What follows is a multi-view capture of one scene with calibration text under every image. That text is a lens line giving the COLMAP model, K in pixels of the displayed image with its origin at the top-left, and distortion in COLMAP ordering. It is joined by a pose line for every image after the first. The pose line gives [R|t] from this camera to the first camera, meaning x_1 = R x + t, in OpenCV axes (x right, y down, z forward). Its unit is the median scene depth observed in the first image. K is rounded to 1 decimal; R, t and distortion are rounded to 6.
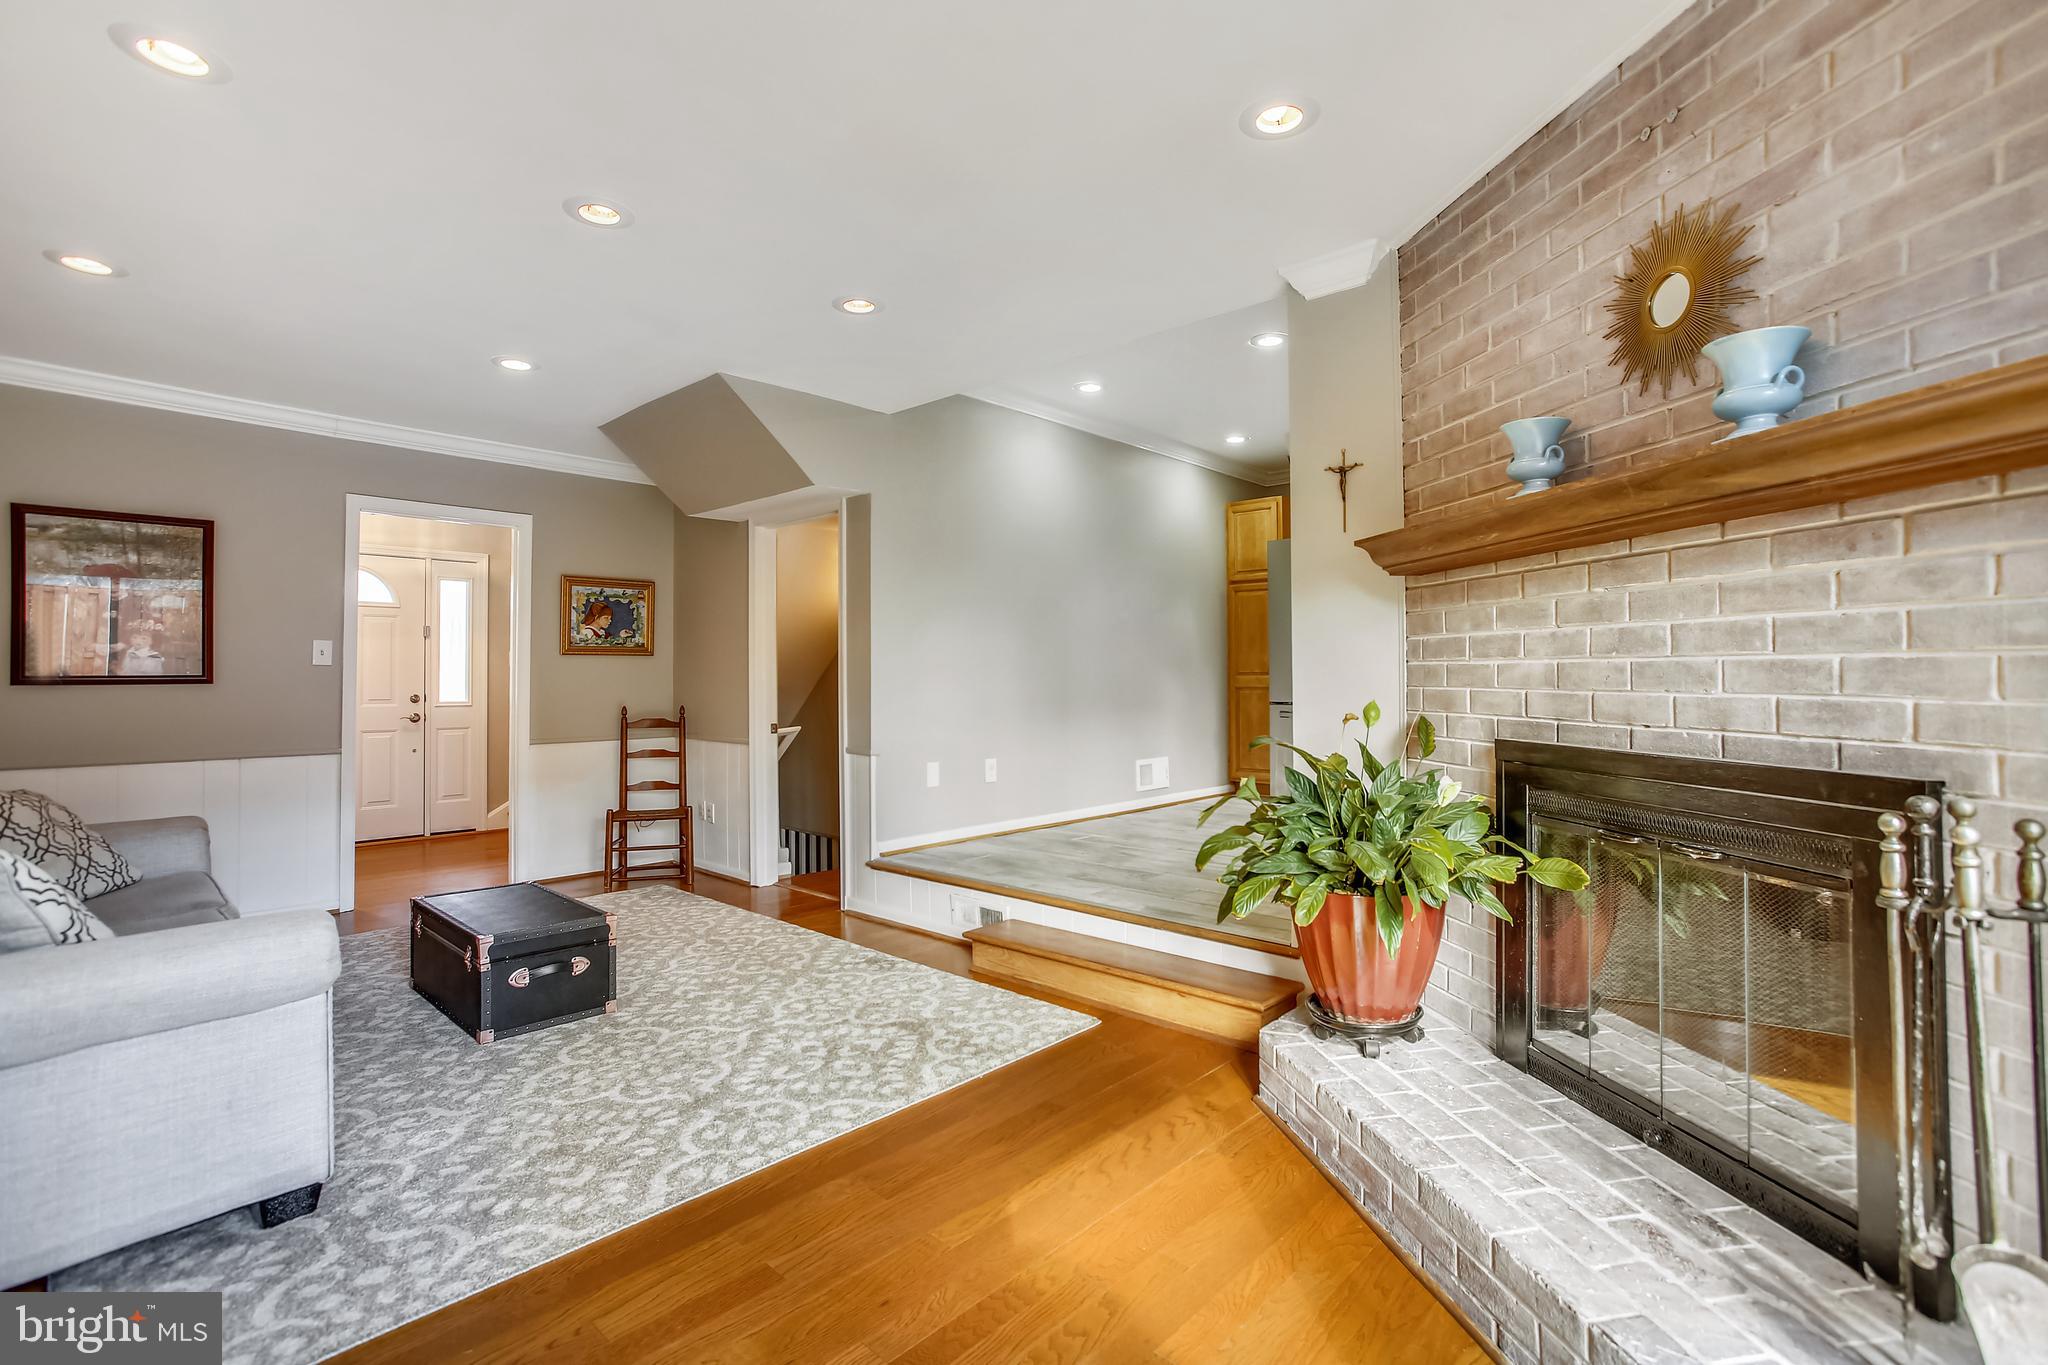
lens RADIAL K [[943.2, 0, 1026.1], [0, 943.2, 665.2], [0, 0, 1]] dist [-0.065597, 0.038756]
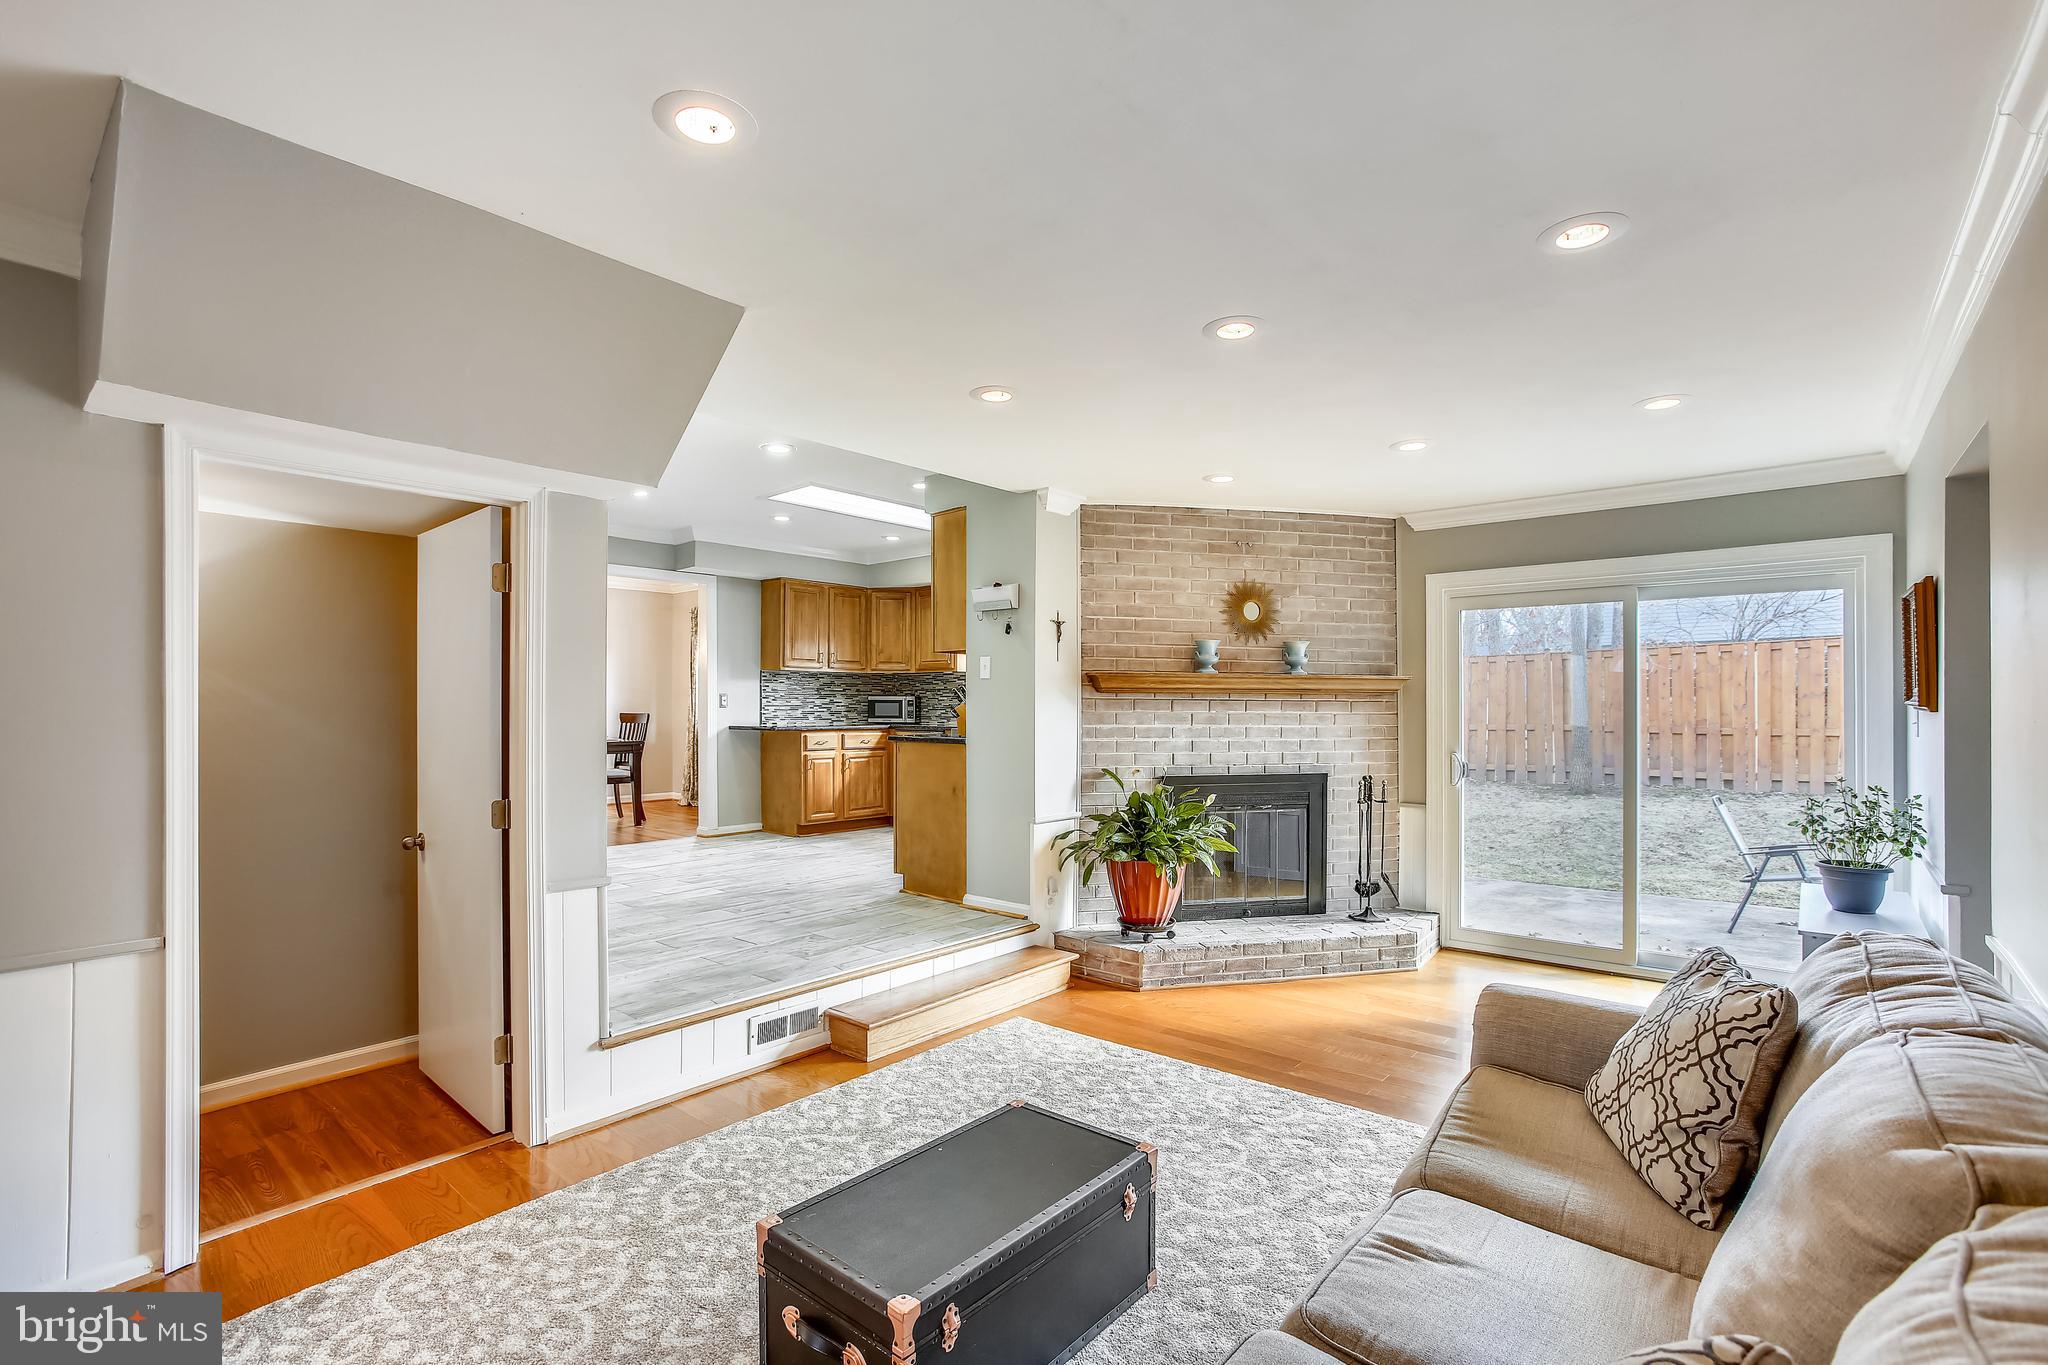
lens RADIAL K [[941.5, 0, 1025.6], [0, 941.5, 699.6], [0, 0, 1]] dist [-0.065091, 0.039038]
pose [[-0.041450, 0.009137, 0.999099, -1.875828], [-0.013229, 0.999866, -0.009692, -0.081752], [-0.999053, -0.013619, -0.041324, 1.598503]]
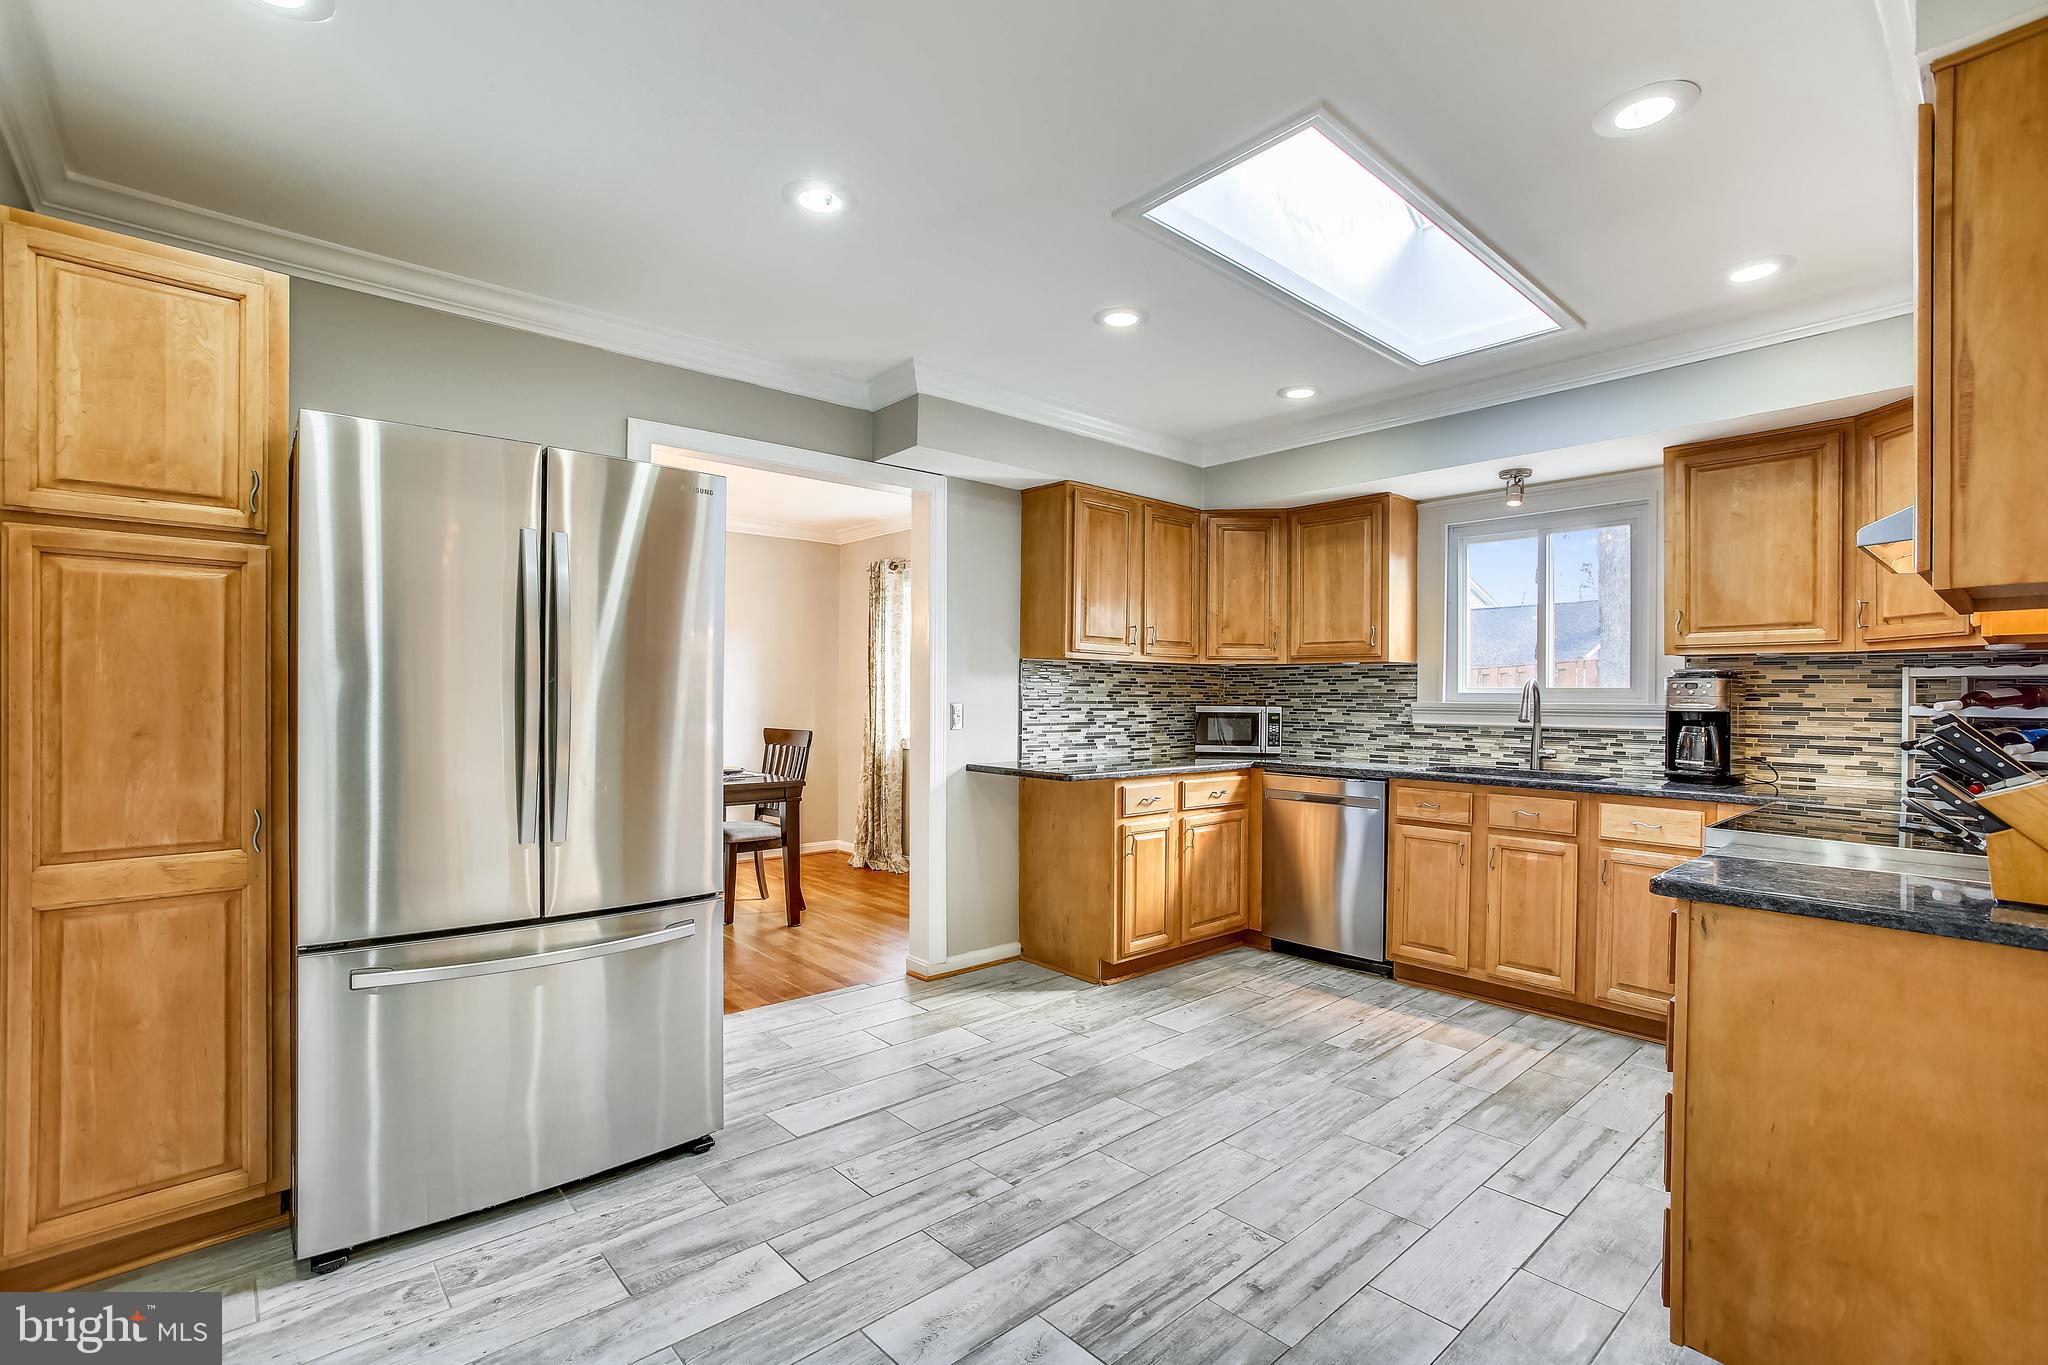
lens RADIAL K [[957.7, 0, 1031.9], [0, 957.7, 696.4], [0, 0, 1]] dist [-0.039888, 0.025946]
pose [[0.090897, 0.002334, 0.995858, -0.070677], [-0.019932, 0.999801, -0.000524, -0.140889], [-0.995661, -0.019801, 0.090925, 2.313534]]
